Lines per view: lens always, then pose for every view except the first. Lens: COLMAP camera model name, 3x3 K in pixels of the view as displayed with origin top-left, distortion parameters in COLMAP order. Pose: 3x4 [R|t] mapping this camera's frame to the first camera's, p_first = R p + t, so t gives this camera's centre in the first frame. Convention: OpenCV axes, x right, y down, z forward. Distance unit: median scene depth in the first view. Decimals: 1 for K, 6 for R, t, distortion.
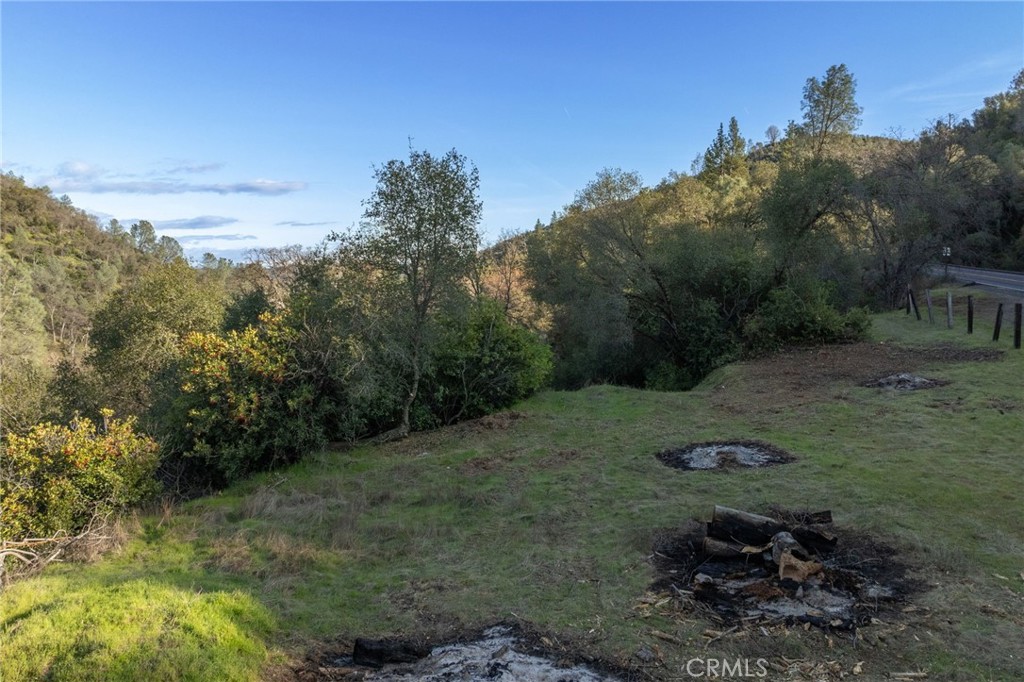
lens RADIAL K [[863.7, 0, 525.0], [0, 863.7, 316.1], [0, 0, 1]] dist [0.010053, -0.004609]
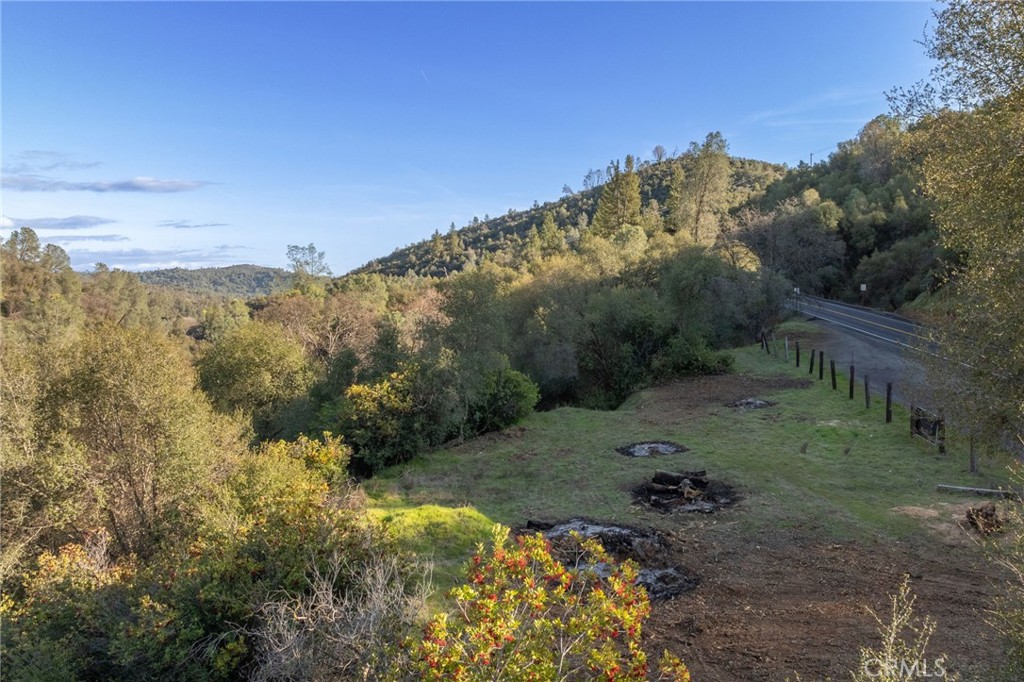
lens RADIAL K [[853.6, 0, 548.0], [0, 853.6, 324.7], [0, 0, 1]] dist [0.016231, -0.020896]
pose [[0.988697, -0.002101, 0.149912, -0.195296], [0.001831, 0.999996, 0.001934, -0.081015], [-0.149916, -0.001637, 0.988697, -0.575919]]
